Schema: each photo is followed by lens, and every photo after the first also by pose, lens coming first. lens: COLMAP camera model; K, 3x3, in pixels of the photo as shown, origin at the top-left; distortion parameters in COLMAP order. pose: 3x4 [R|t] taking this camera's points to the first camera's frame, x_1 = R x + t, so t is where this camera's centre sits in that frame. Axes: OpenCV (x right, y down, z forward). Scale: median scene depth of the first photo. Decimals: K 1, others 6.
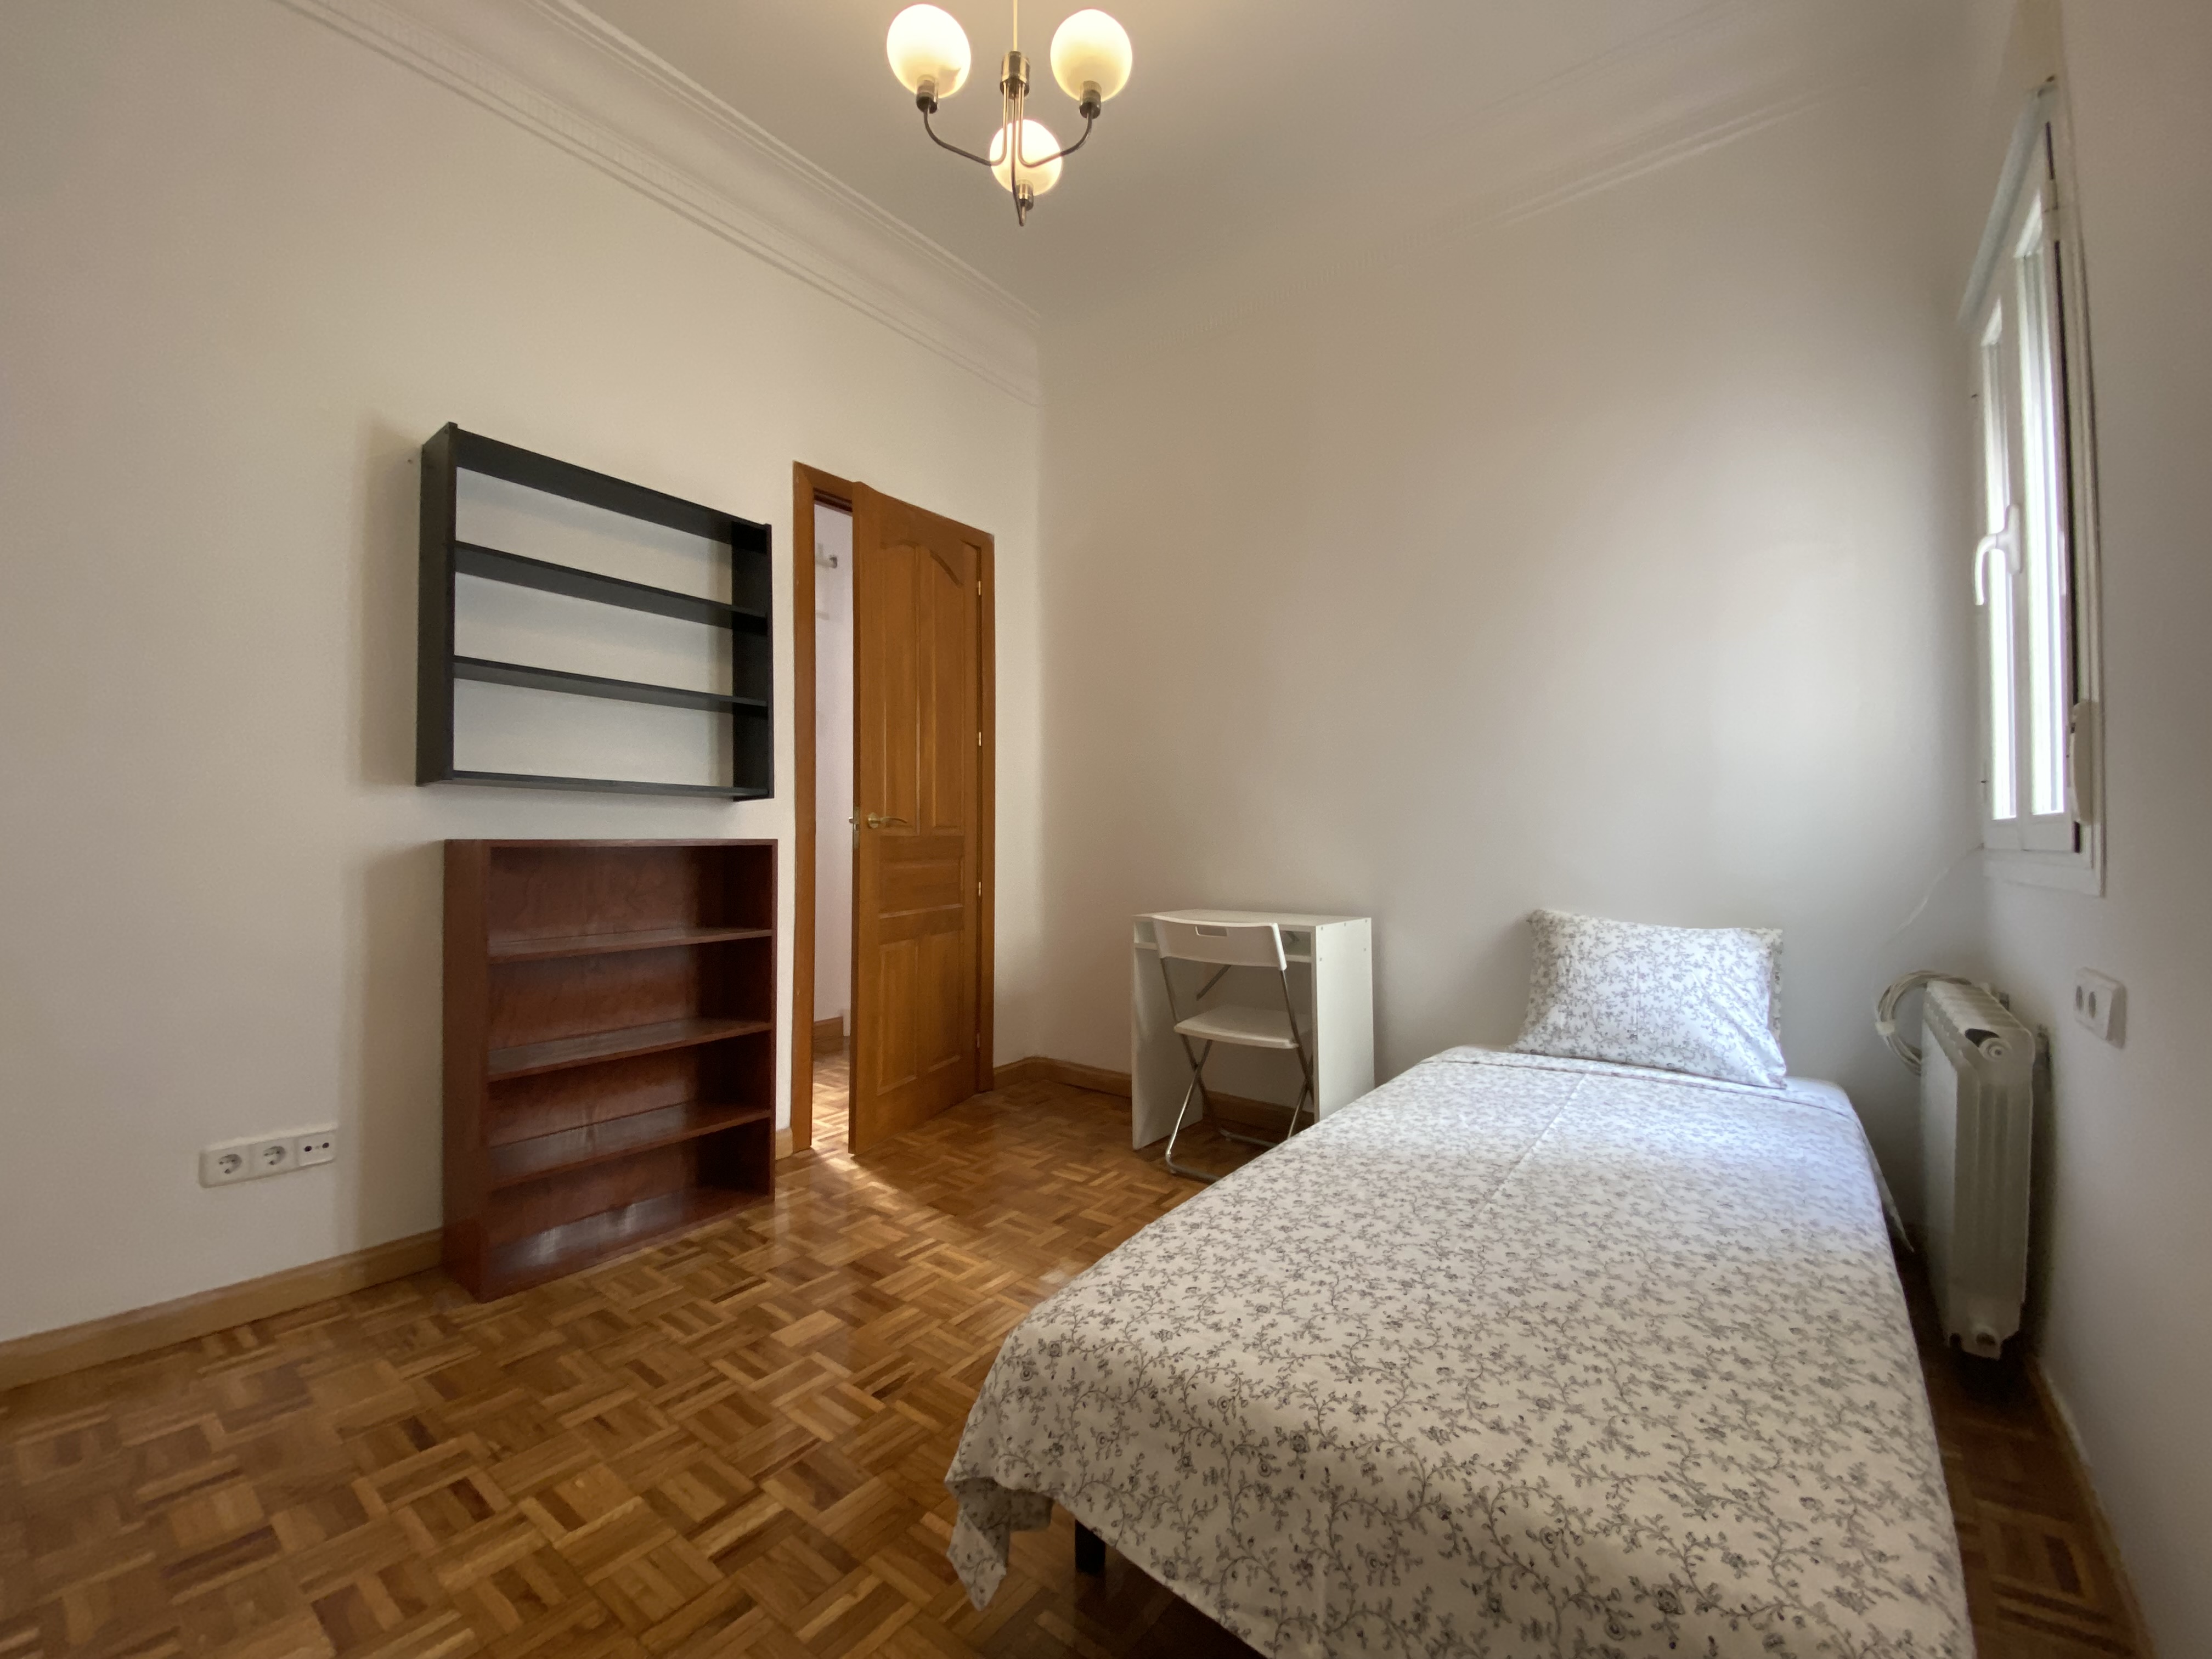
lens RADIAL K [[900.2, 0, 1106.0], [0, 900.2, 829.5], [0, 0, 1]] dist [0.024916, -0.021990]
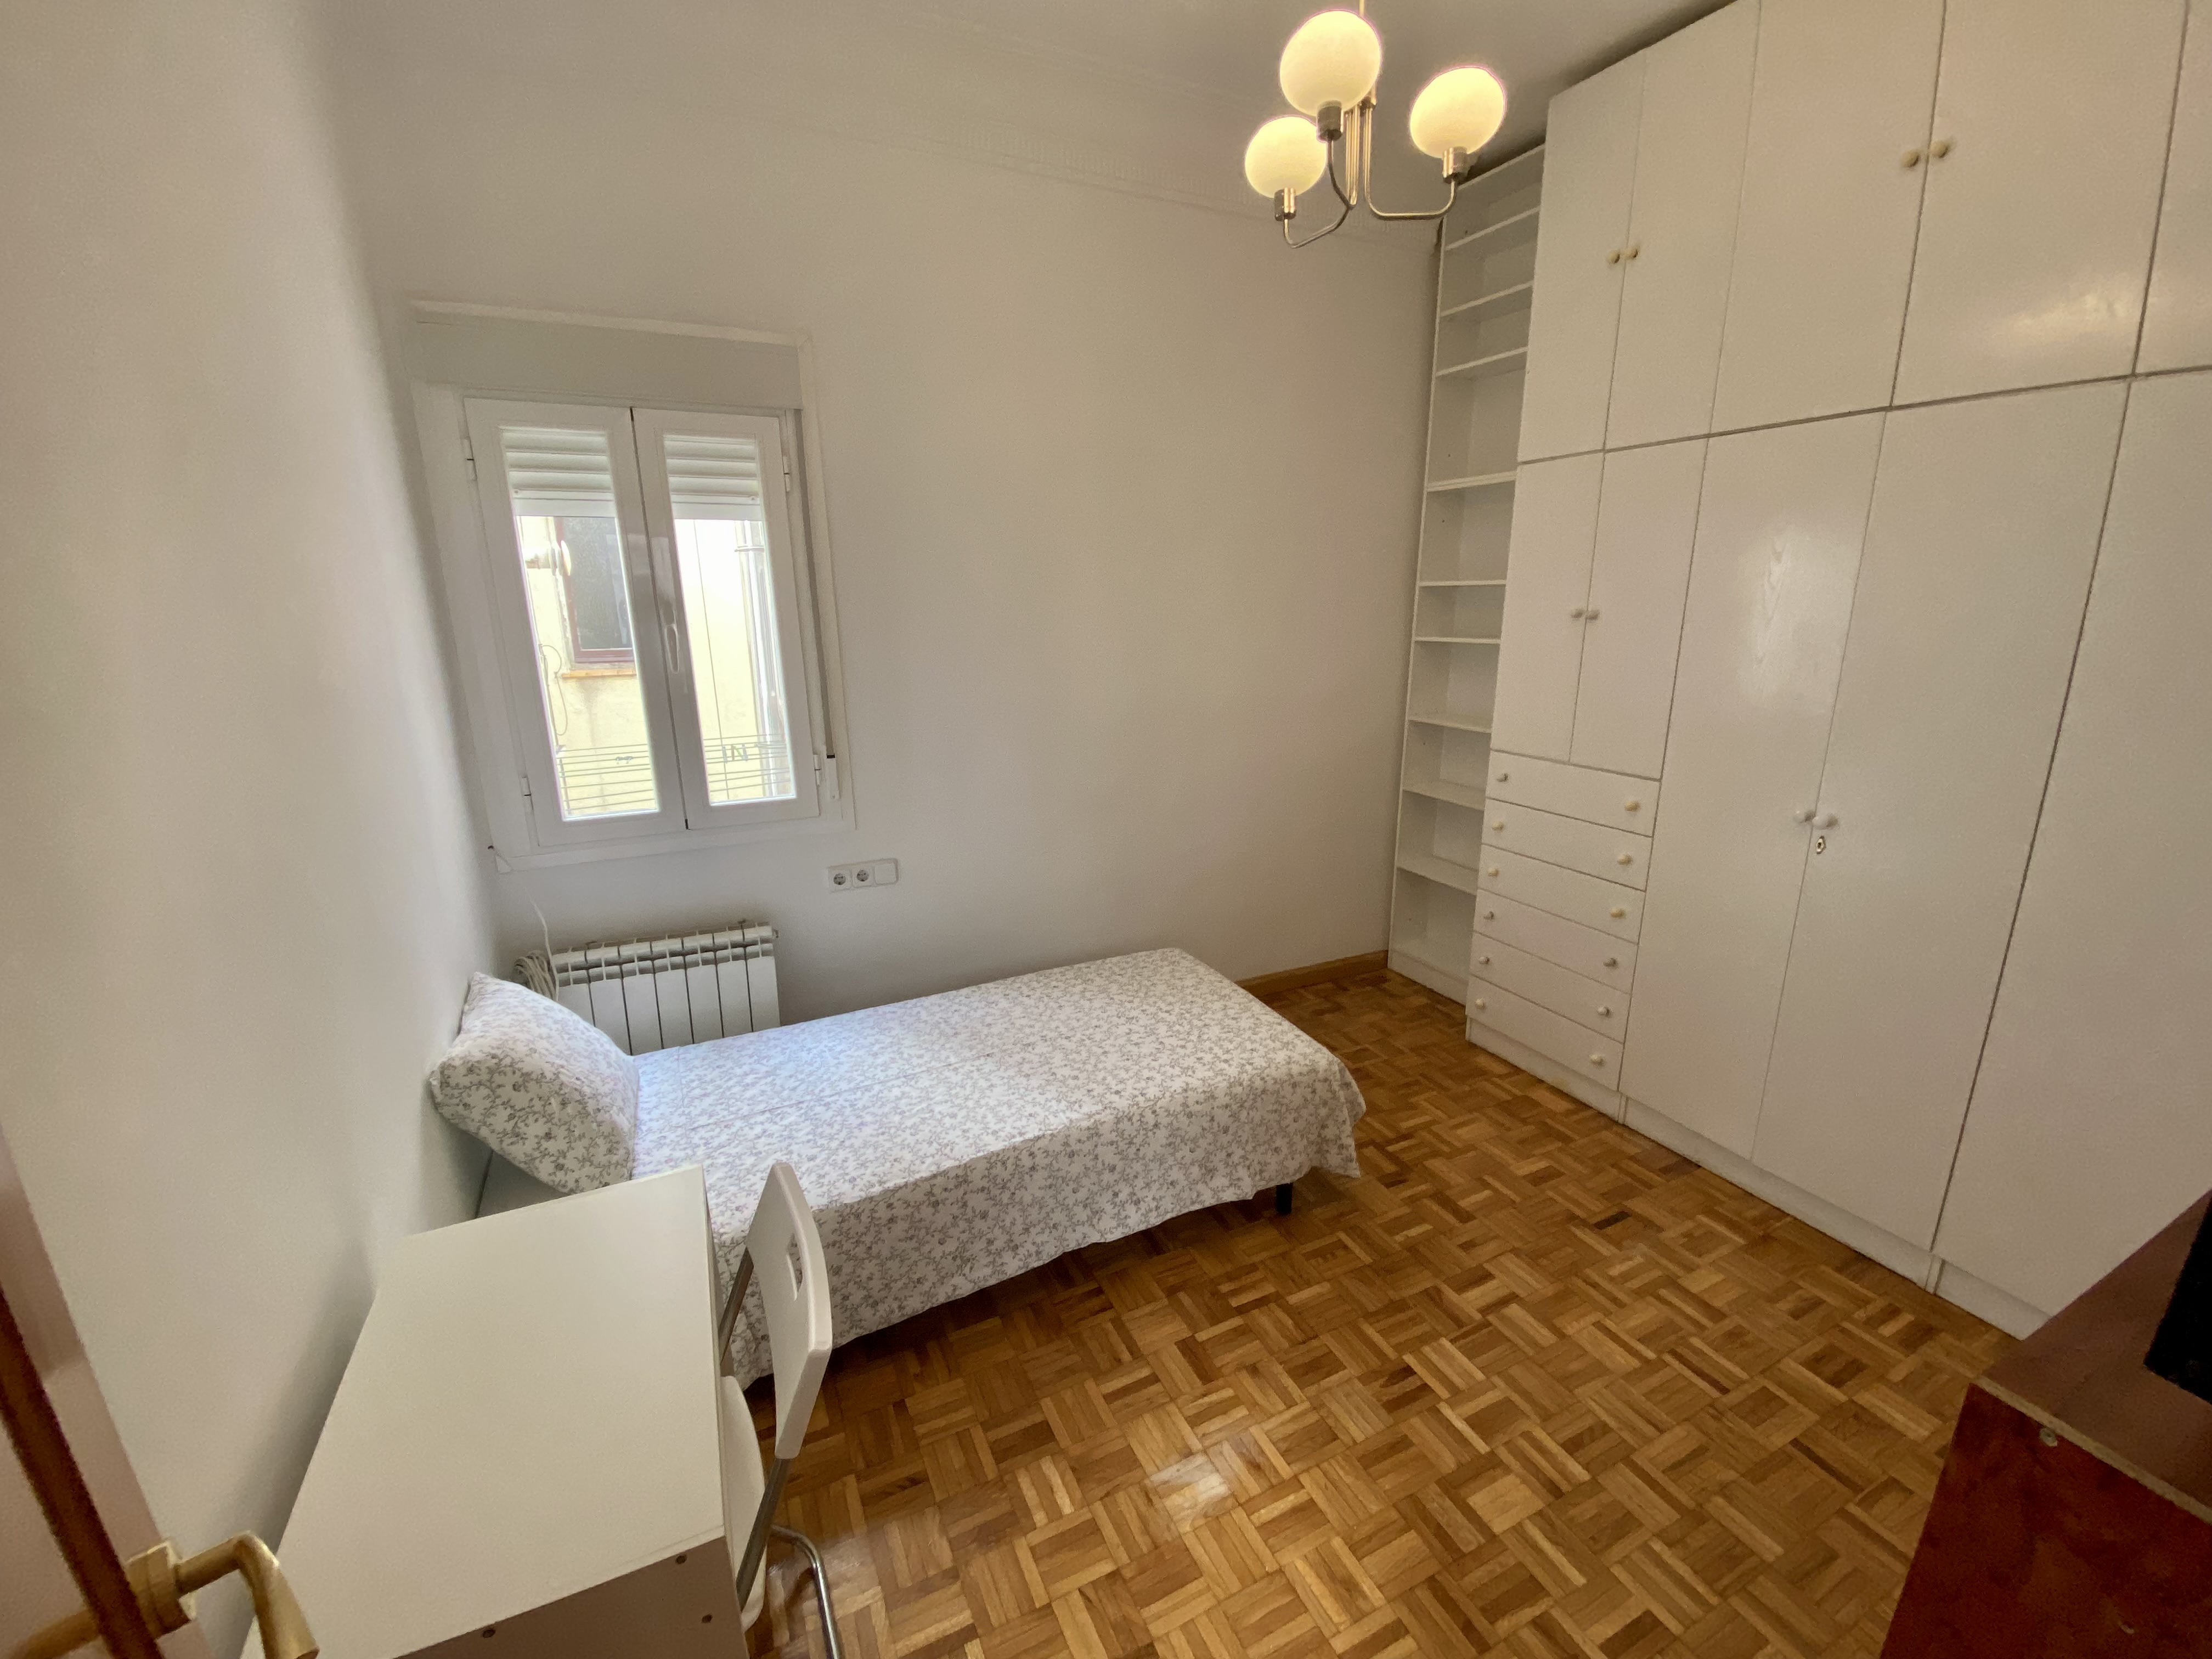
lens RADIAL K [[898.4, 0, 1100.9], [0, 898.4, 830.8], [0, 0, 1]] dist [0.028607, -0.022860]
pose [[-0.892288, -0.098520, 0.440585, -0.397025], [0.009942, 0.971374, 0.237347, -0.408656], [-0.451357, 0.216162, -0.865766, 2.392817]]
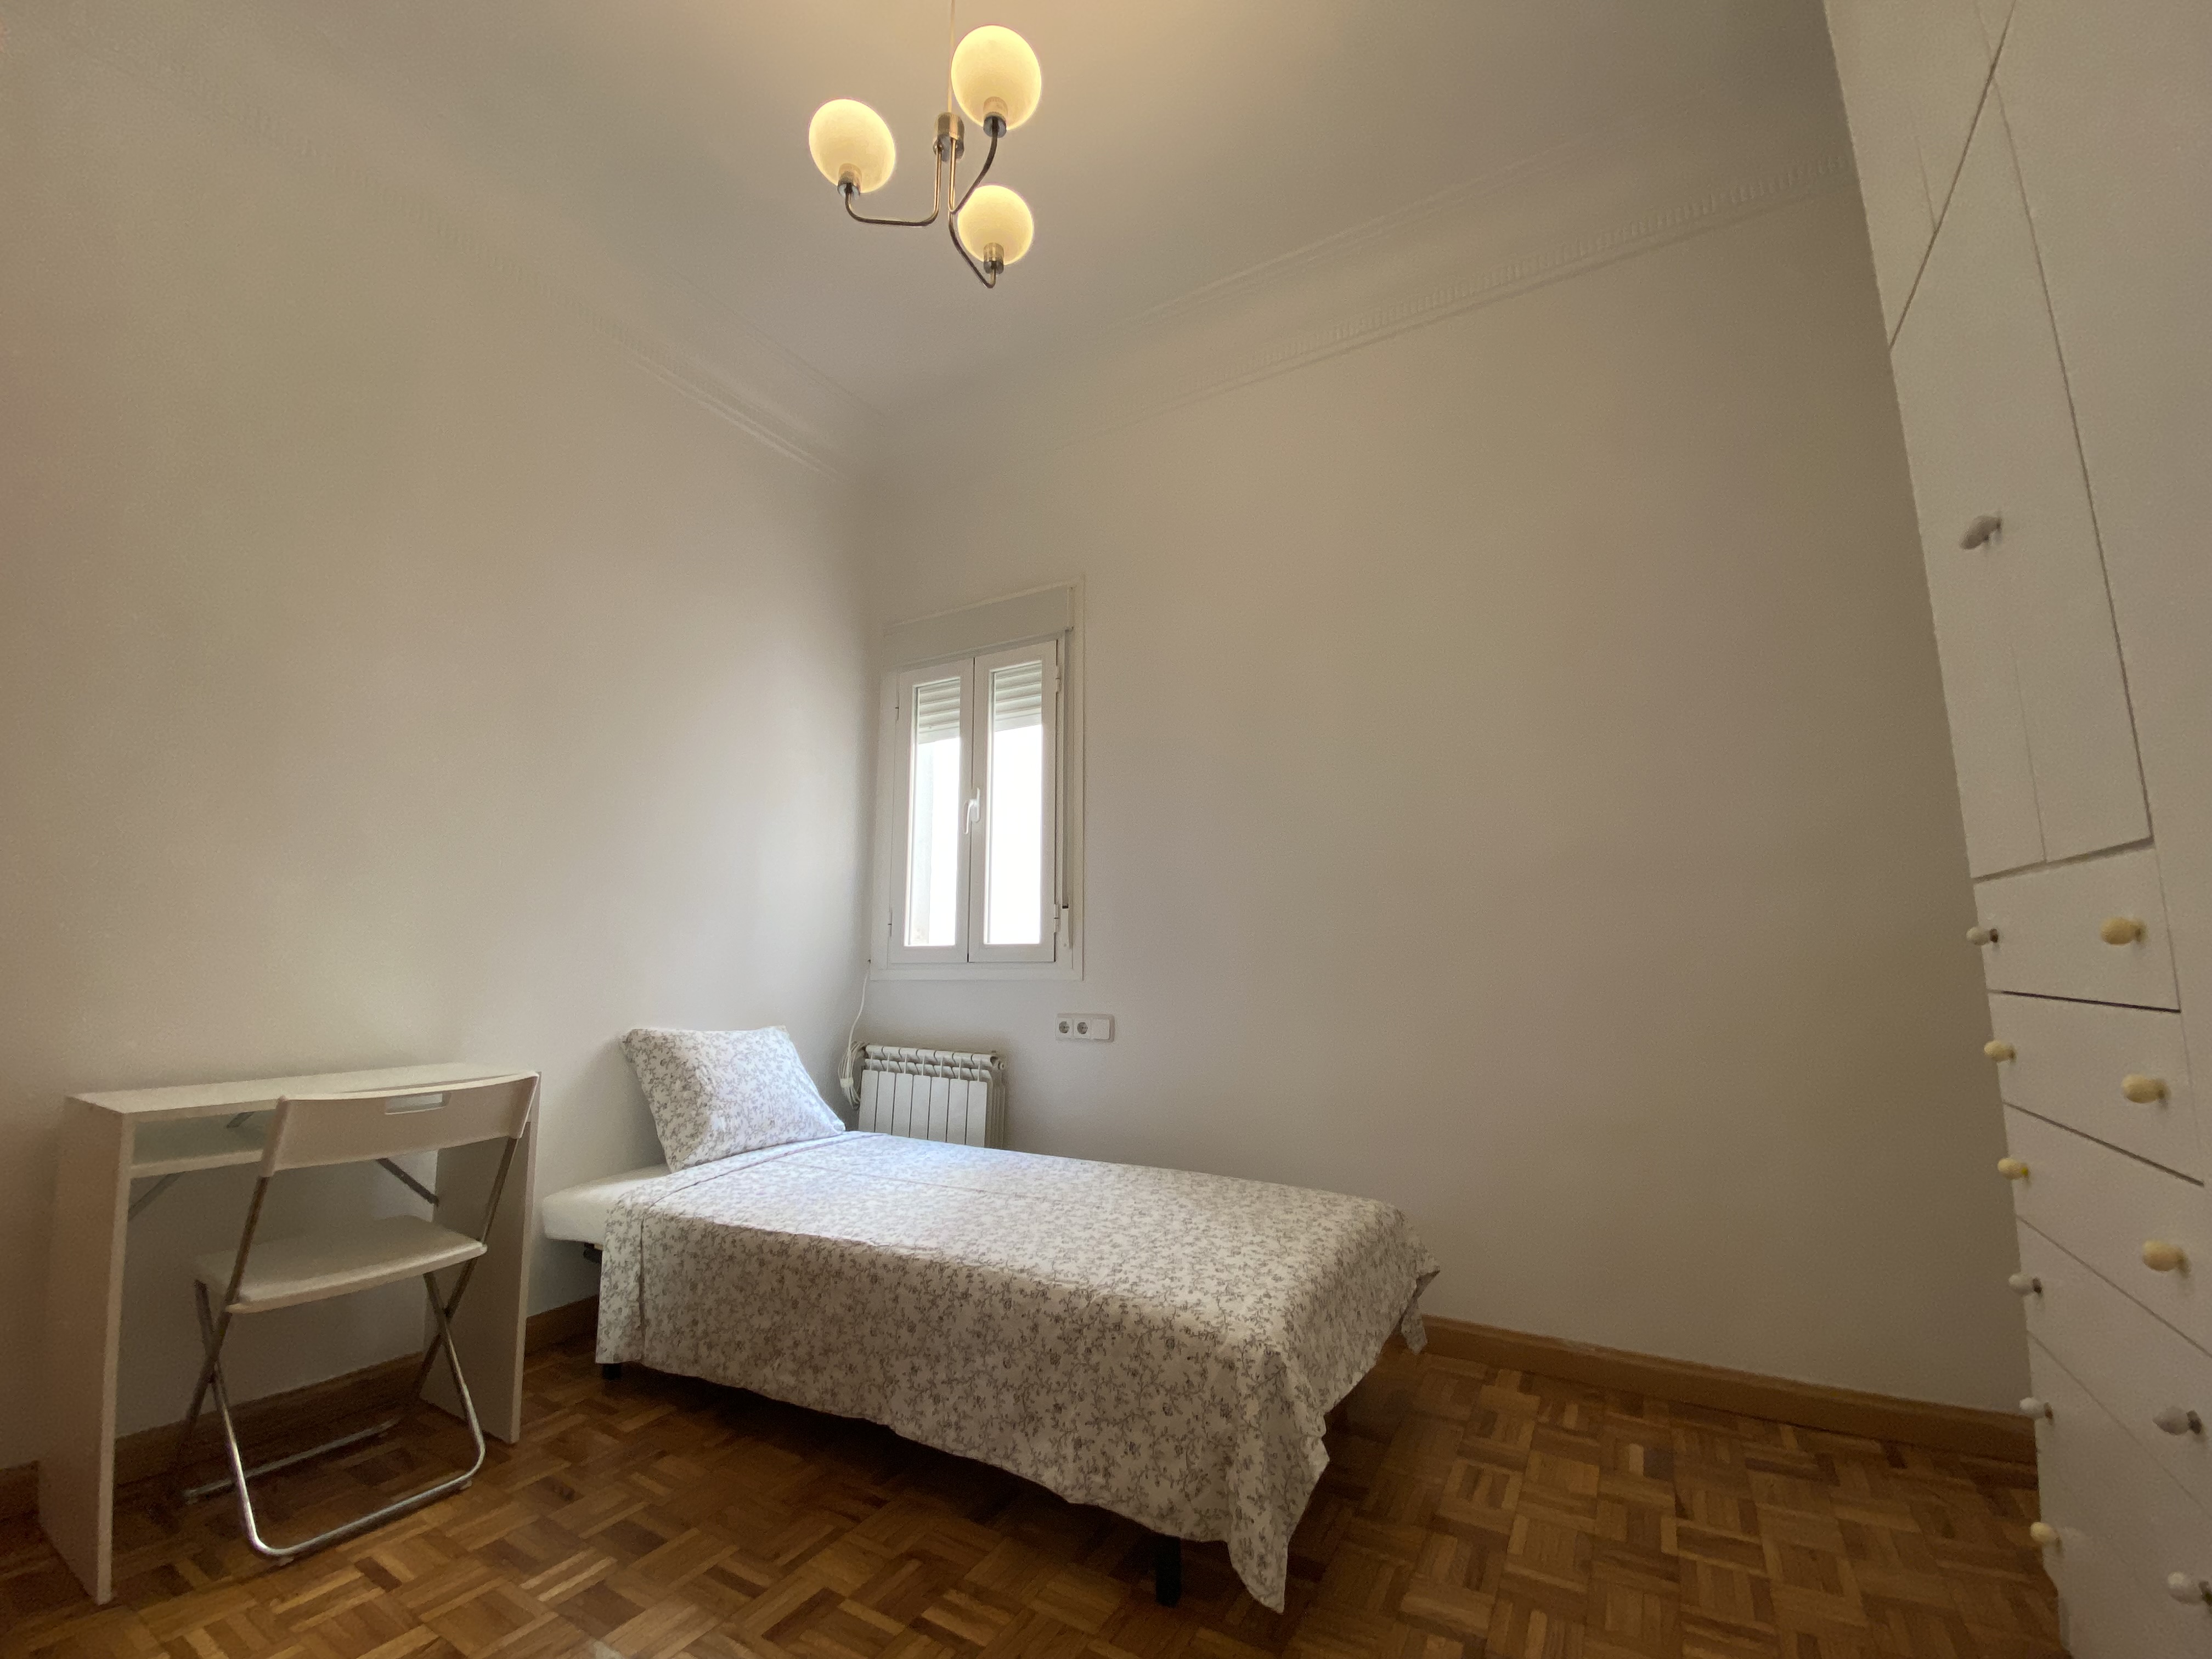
lens RADIAL K [[900.2, 0, 1106.0], [0, 900.2, 829.5], [0, 0, 1]] dist [0.024916, -0.021990]
pose [[-0.121428, 0.142336, 0.982342, -1.120629], [-0.006333, 0.989534, -0.144161, 0.017682], [-0.992580, -0.023727, -0.119256, 1.094675]]
